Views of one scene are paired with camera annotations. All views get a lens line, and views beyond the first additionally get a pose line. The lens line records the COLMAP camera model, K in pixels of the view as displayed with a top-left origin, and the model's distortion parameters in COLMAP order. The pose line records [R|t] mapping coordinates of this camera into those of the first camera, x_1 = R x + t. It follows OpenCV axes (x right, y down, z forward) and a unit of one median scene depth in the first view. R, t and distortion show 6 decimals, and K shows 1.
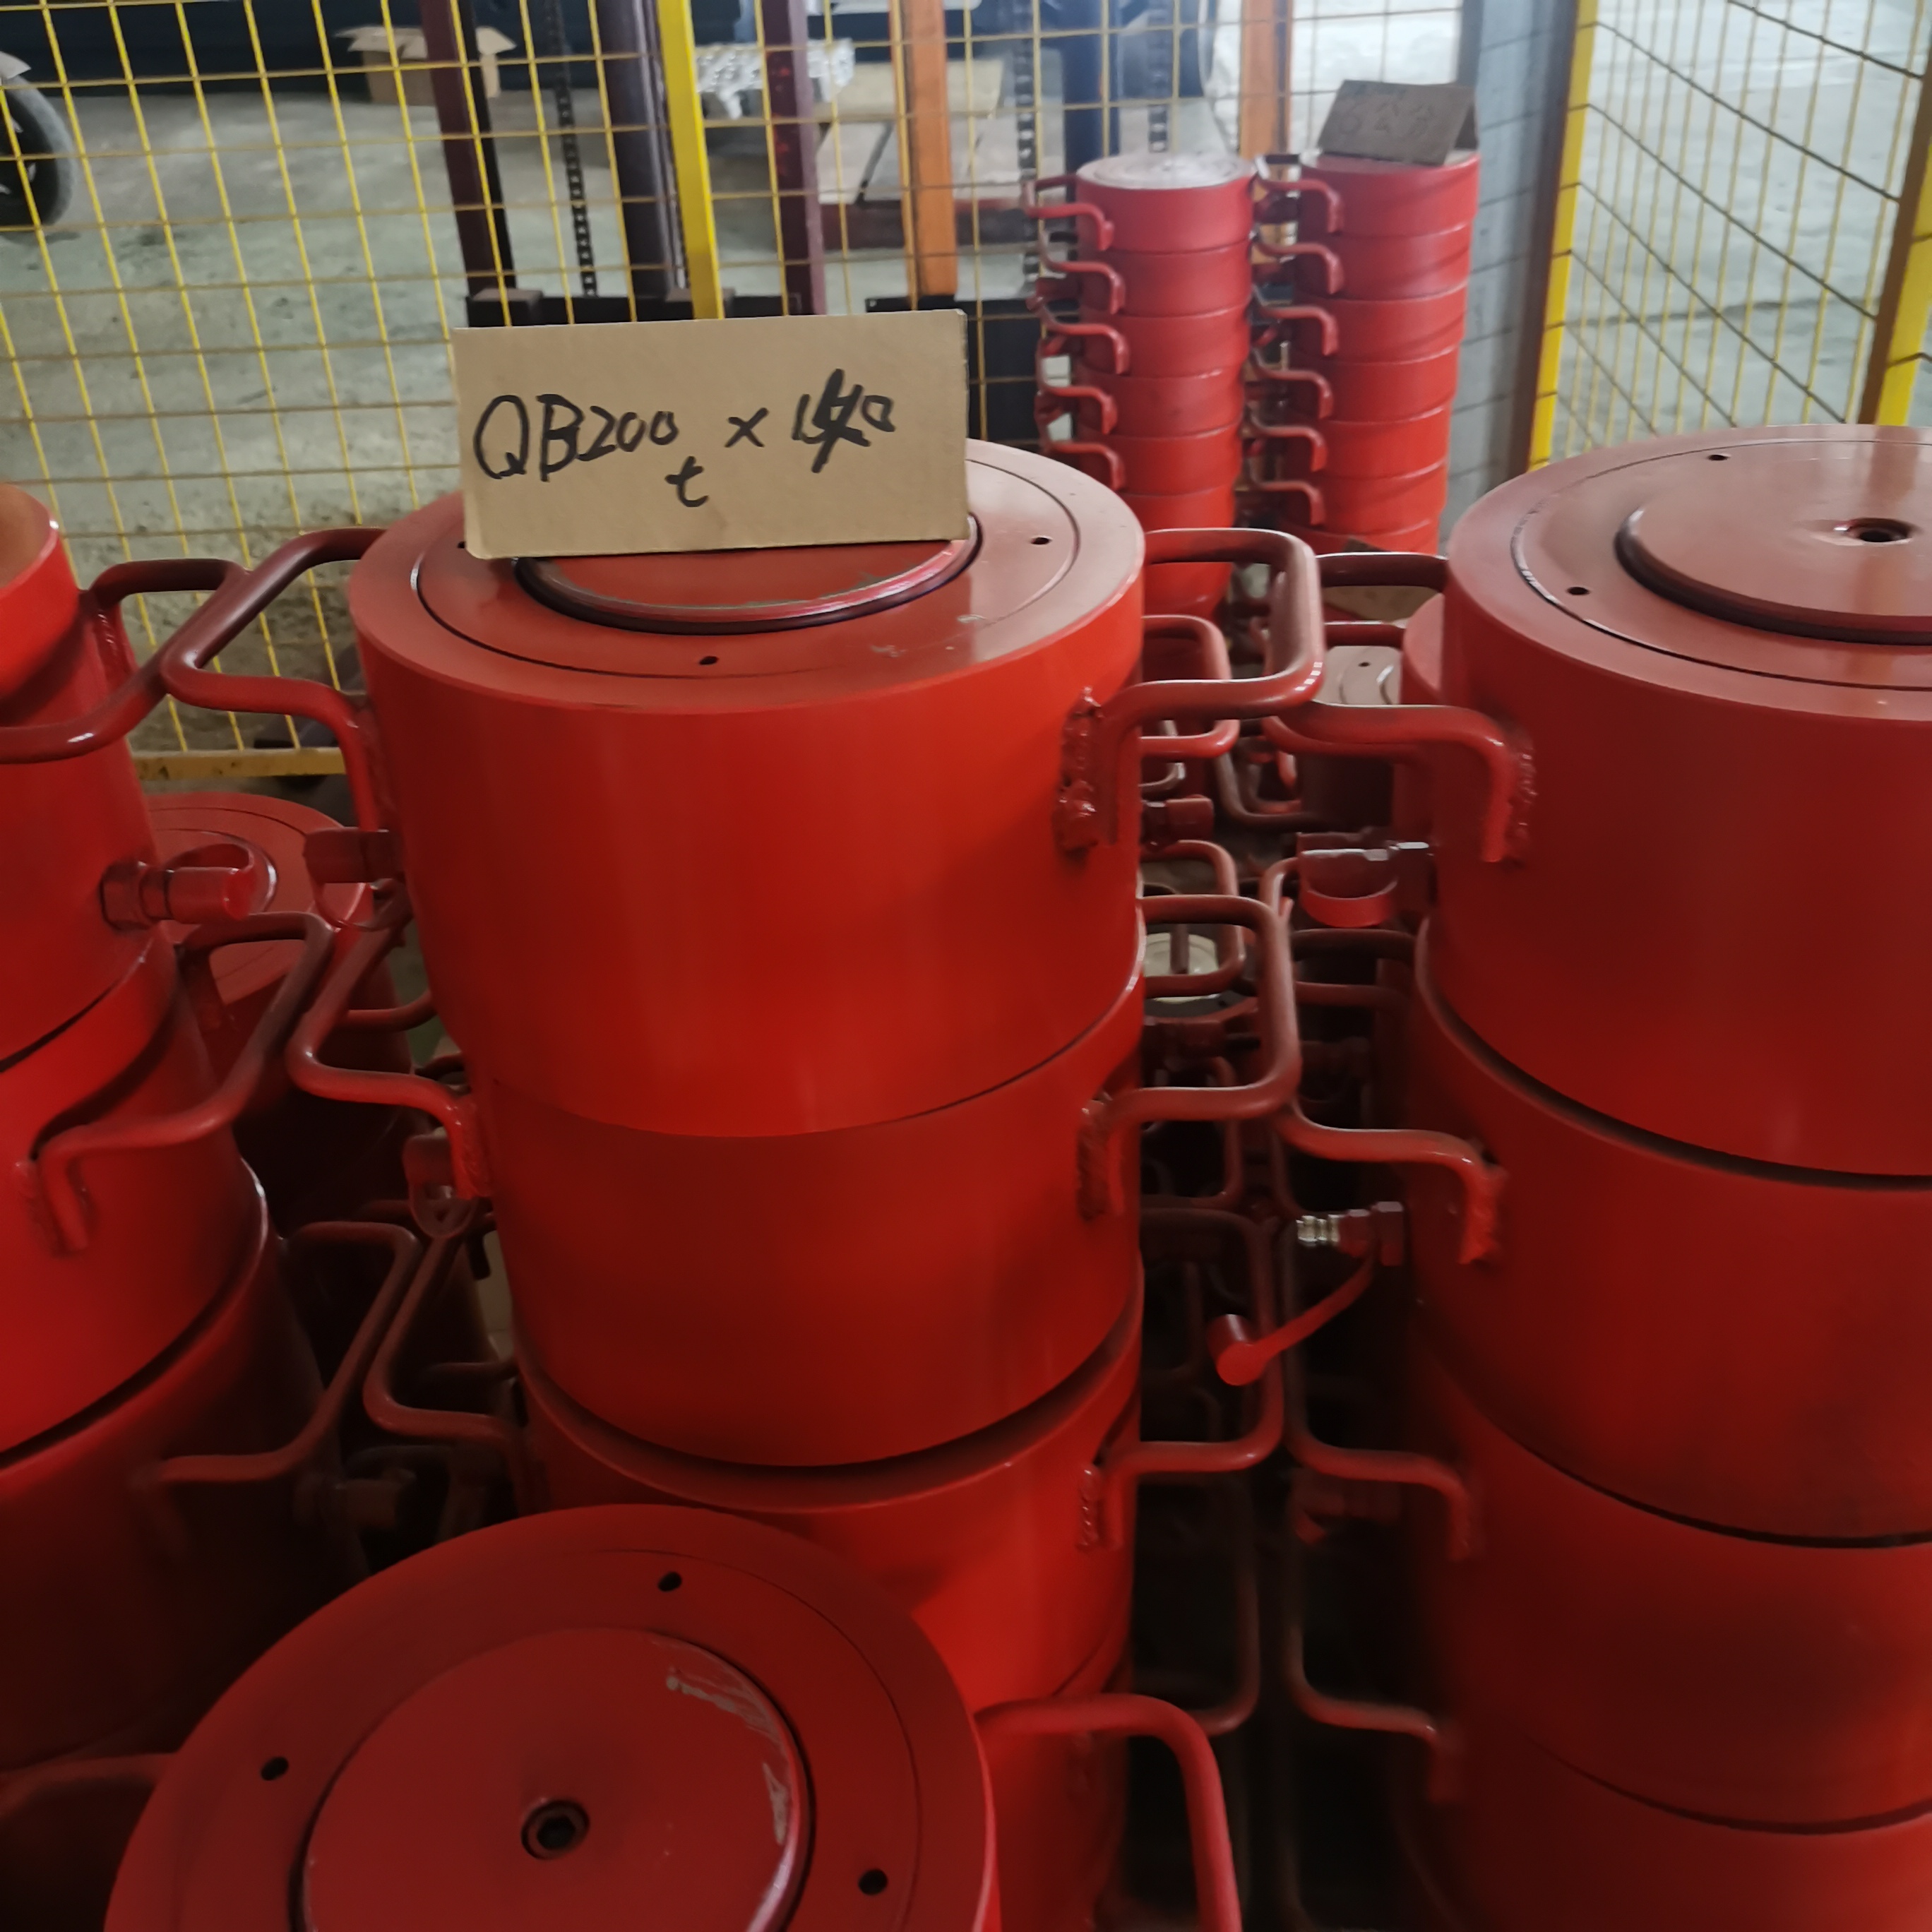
lens RADIAL K [[2031.0, 0, 963.7], [0, 2031.0, 962.7], [0, 0, 1]] dist [0.033052, 0.000000]
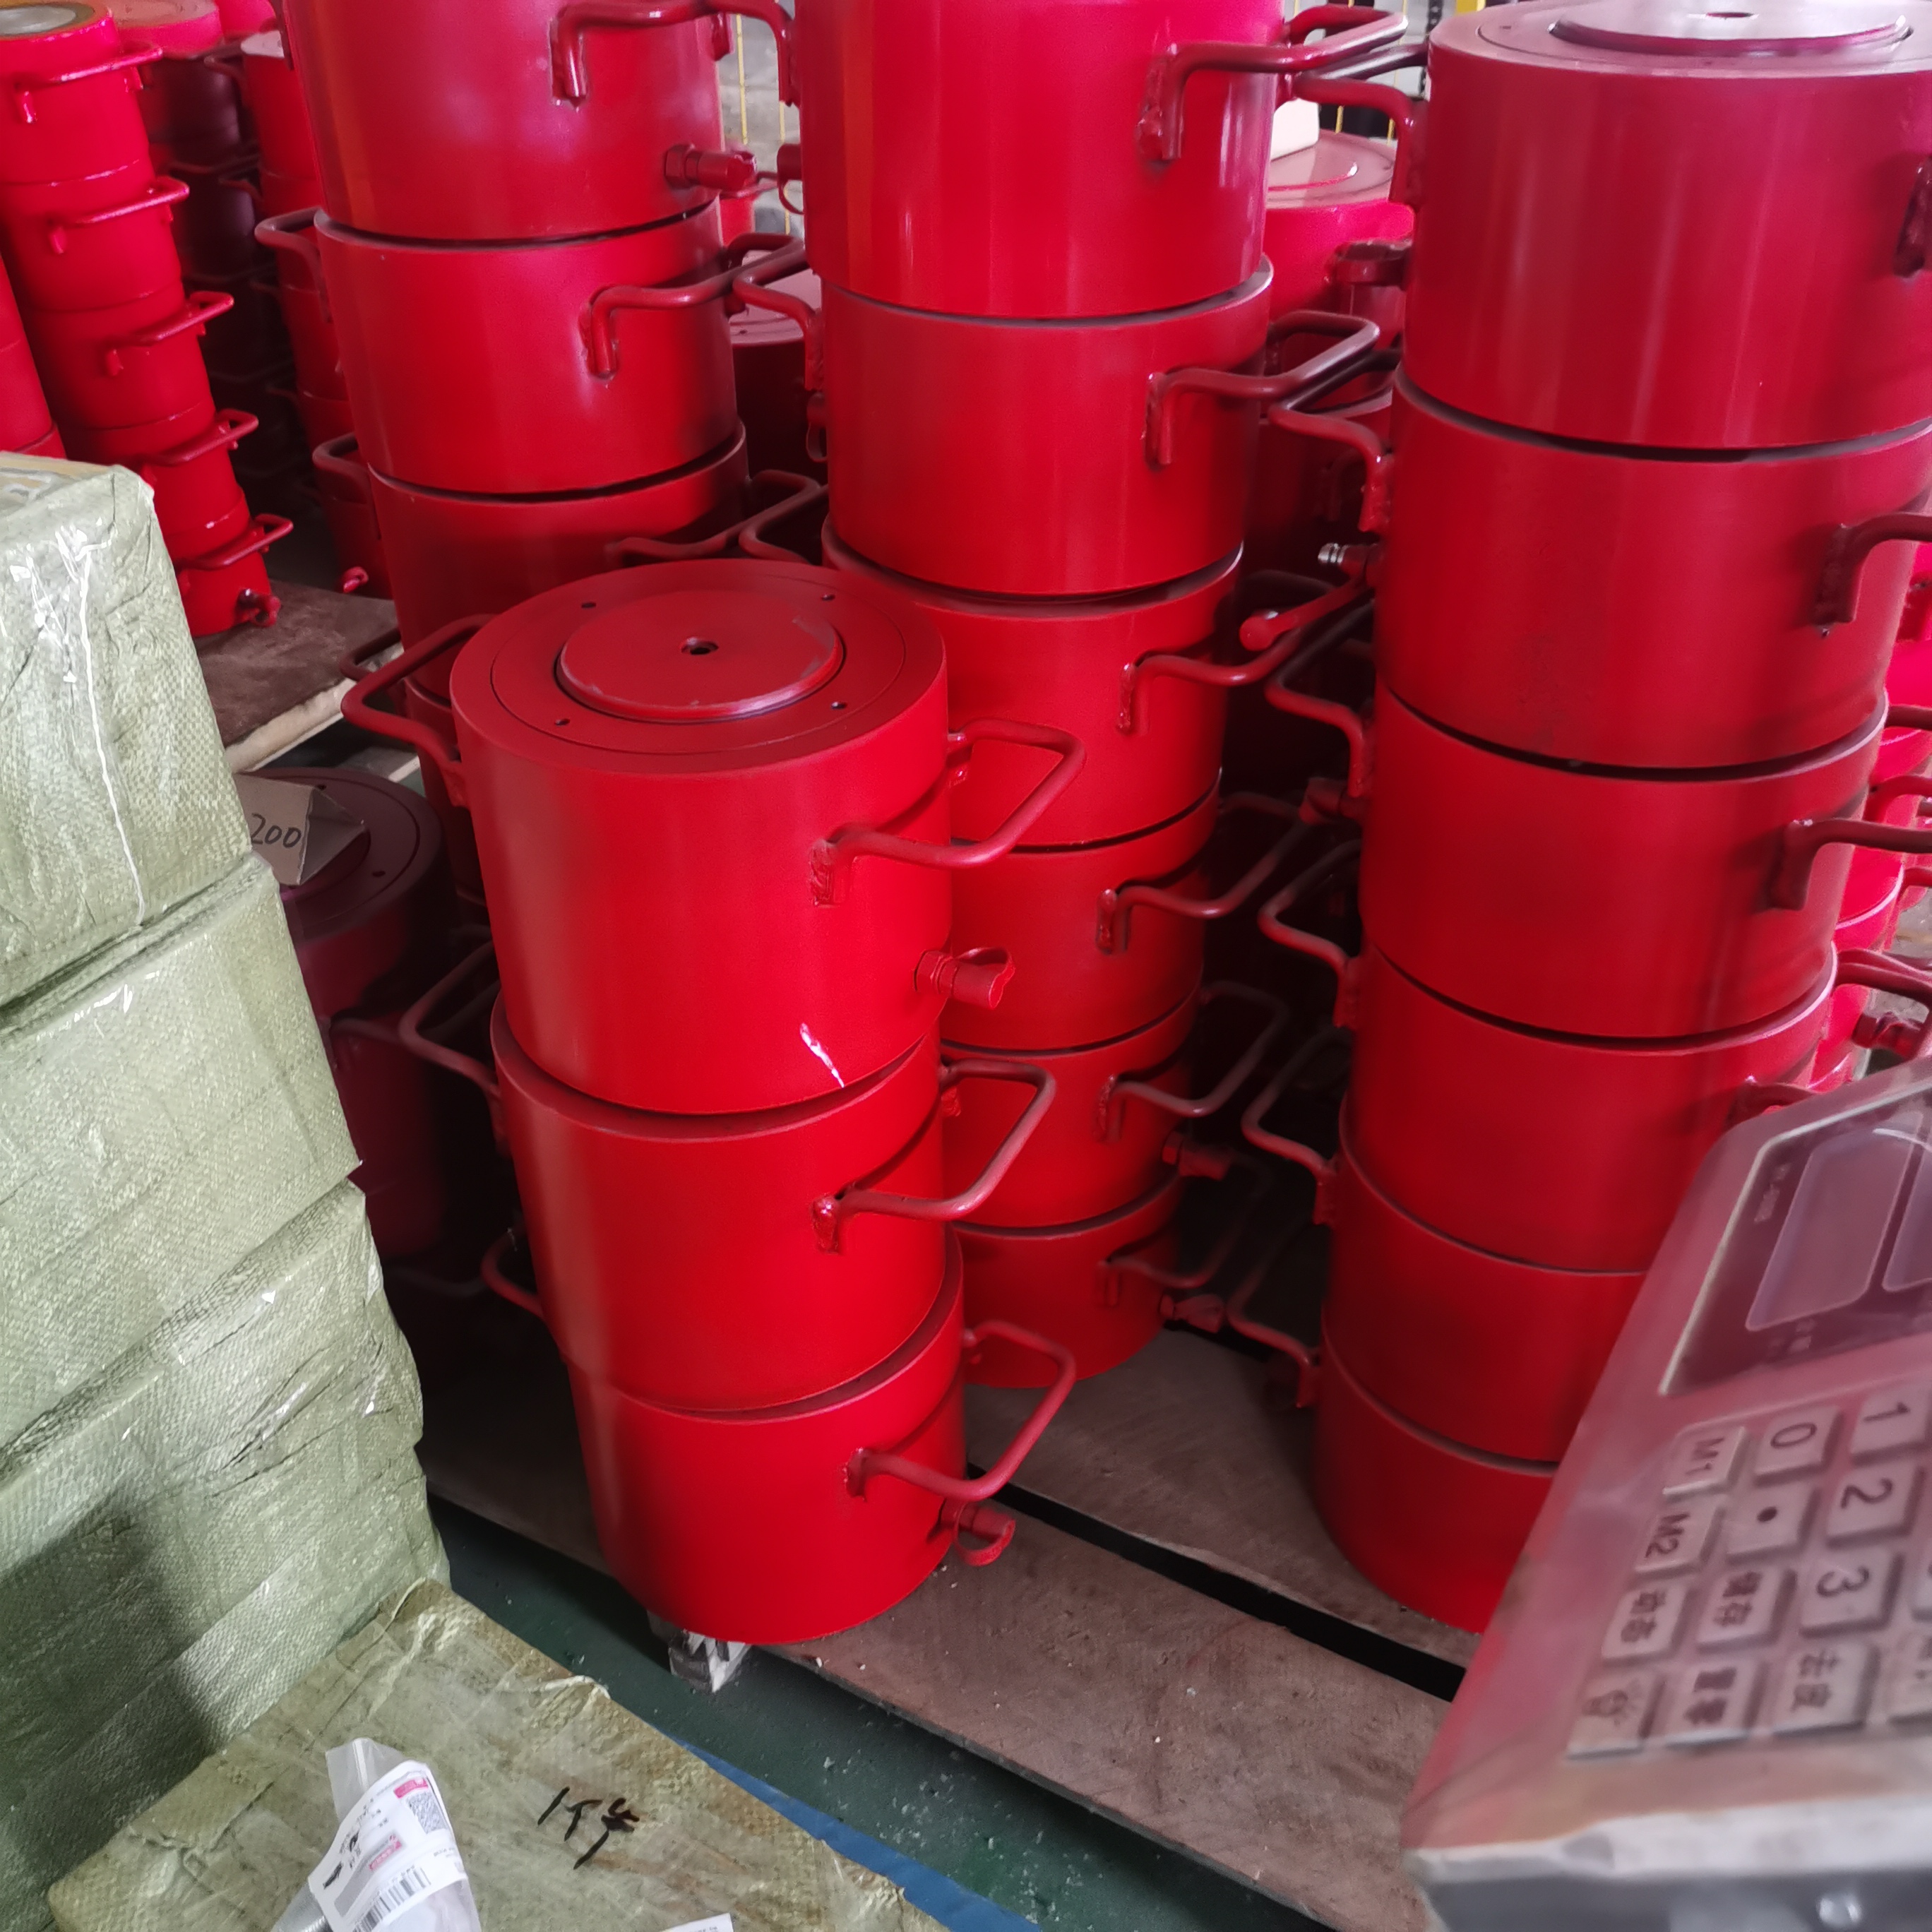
lens RADIAL K [[2031.0, 0, 966.9], [0, 2031.0, 971.0], [0, 0, 1]] dist [0.033052, 0.000000]
pose [[0.888598, 0.290602, -0.354886, 0.664845], [-0.274244, 0.956777, 0.096787, 0.425993], [0.367673, 0.011321, 0.929886, -0.511300]]
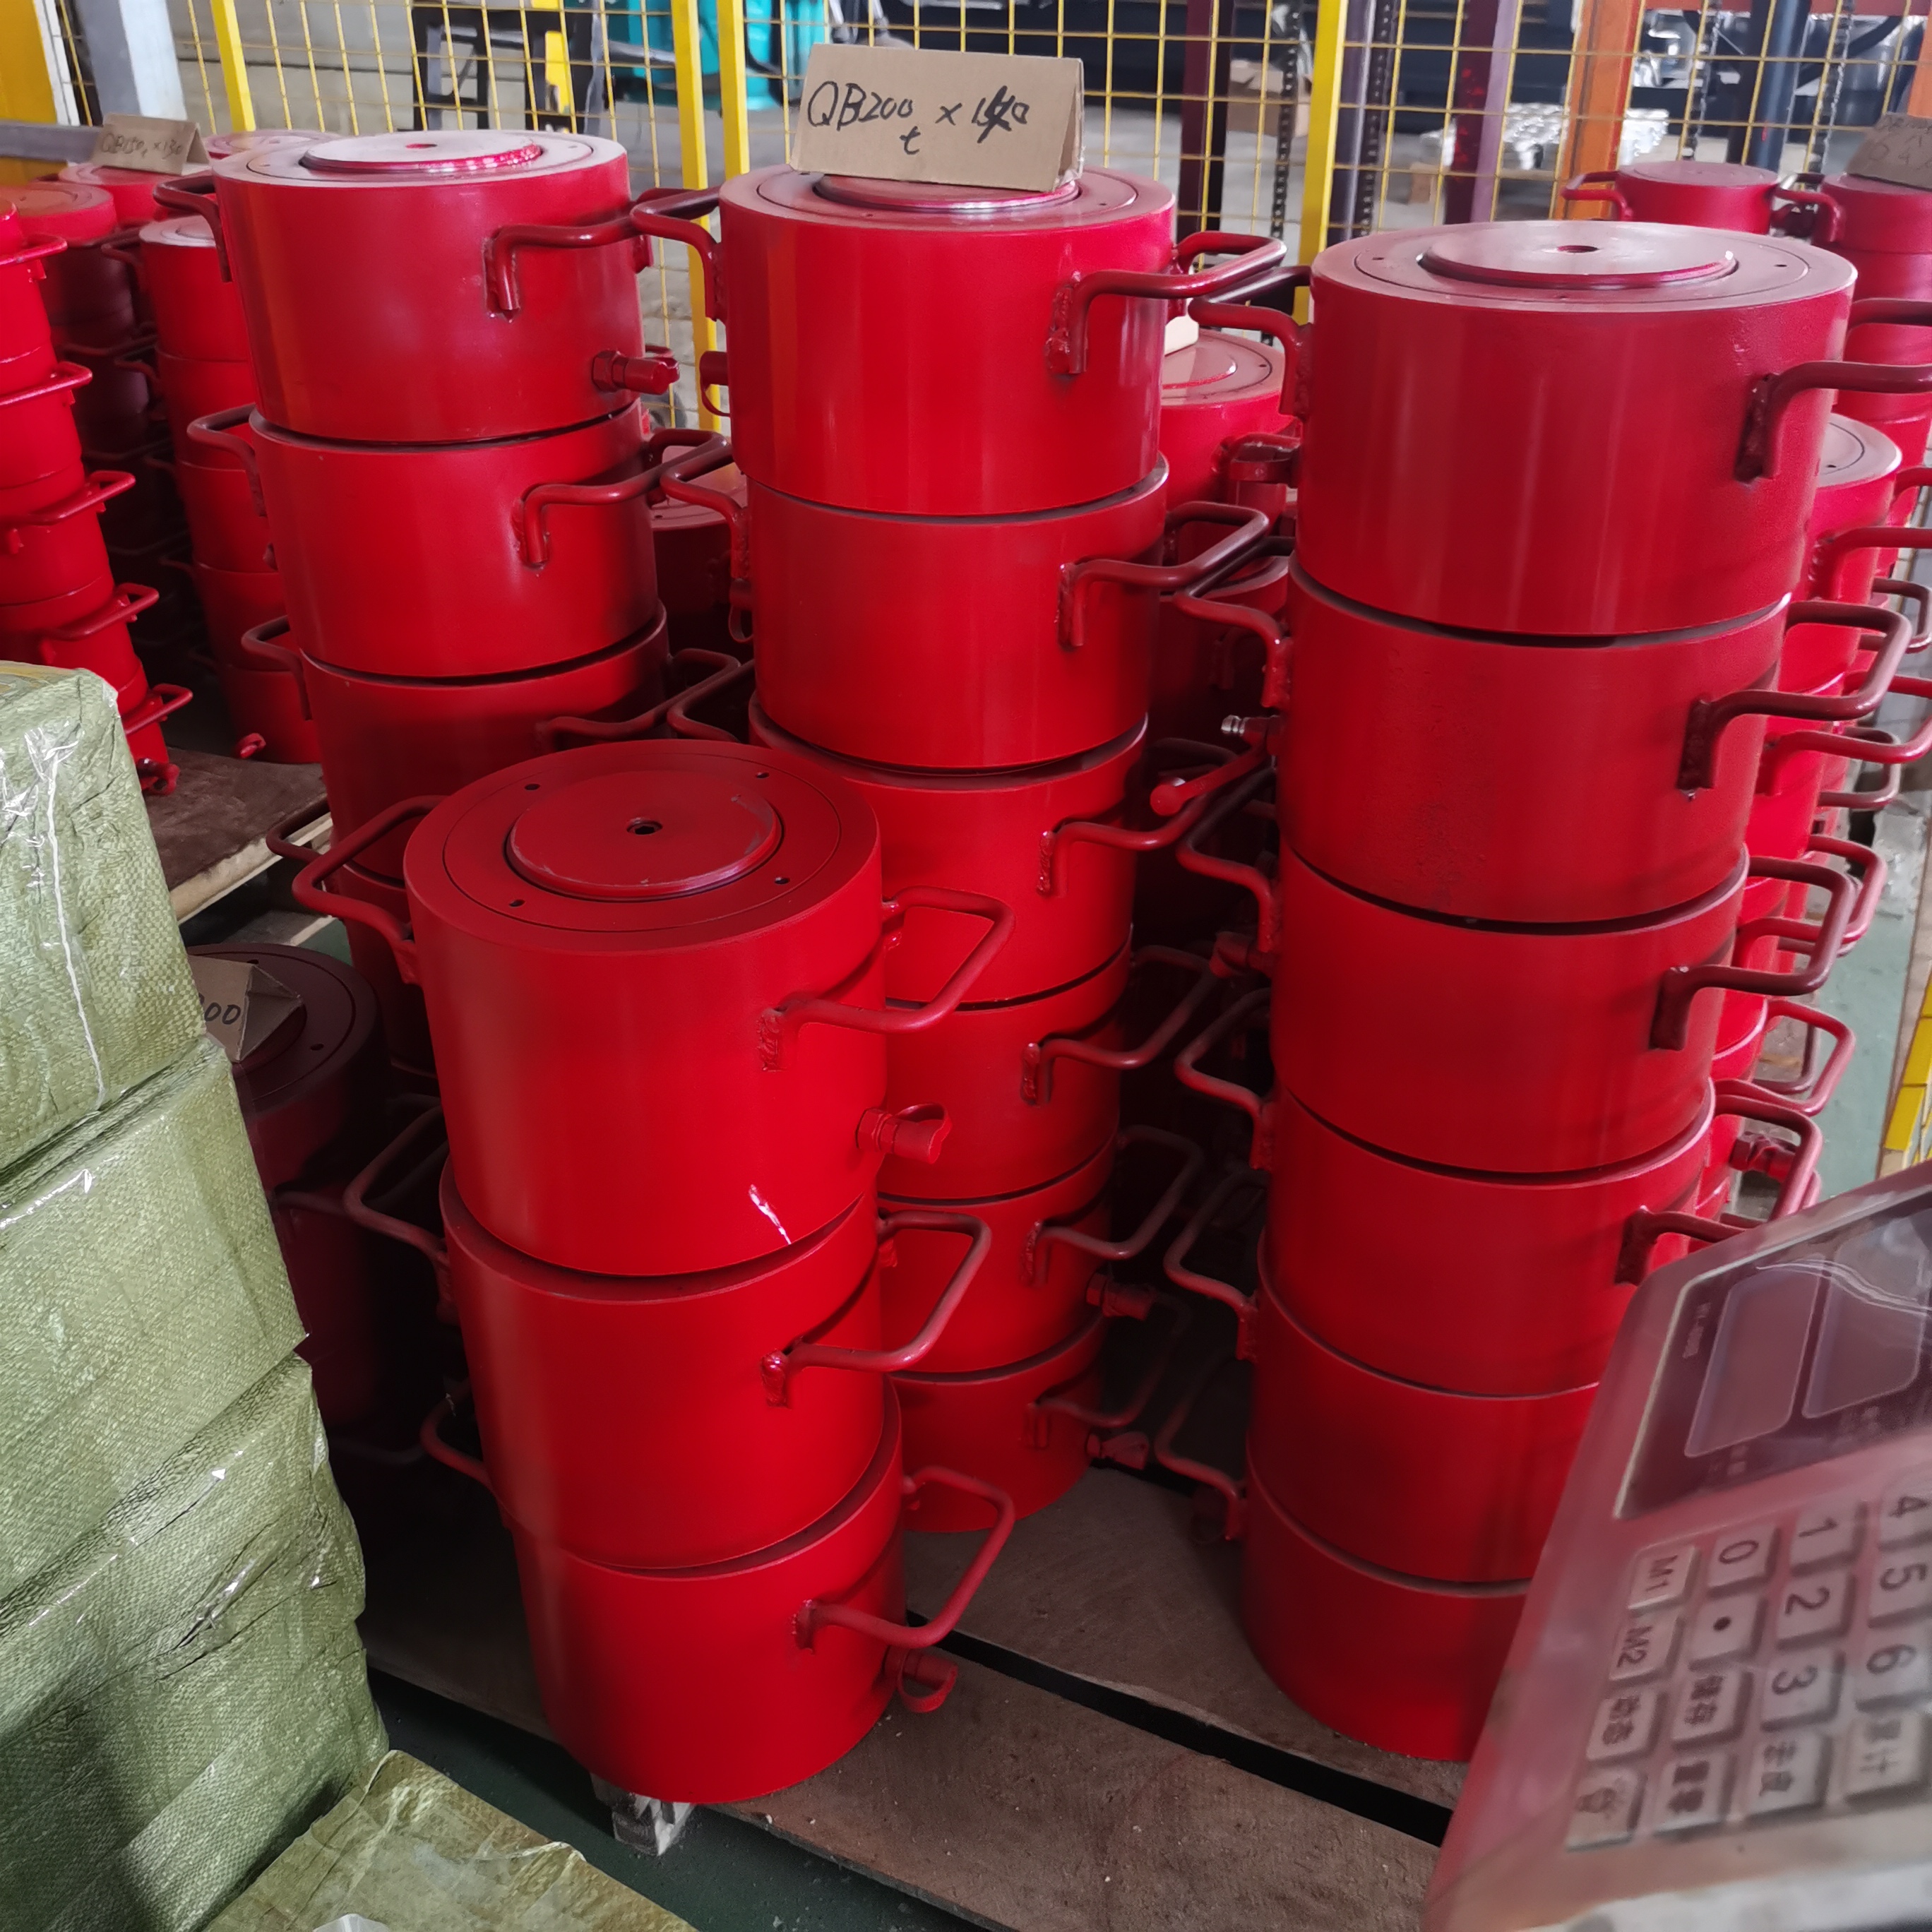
lens RADIAL K [[2031.0, 0, 967.0], [0, 2031.0, 964.5], [0, 0, 1]] dist [0.033052, 0.000000]
pose [[0.916511, 0.243004, -0.317737, 0.639924], [-0.251617, 0.967721, 0.014321, 0.413377], [0.310960, 0.066823, 0.948071, -0.604370]]
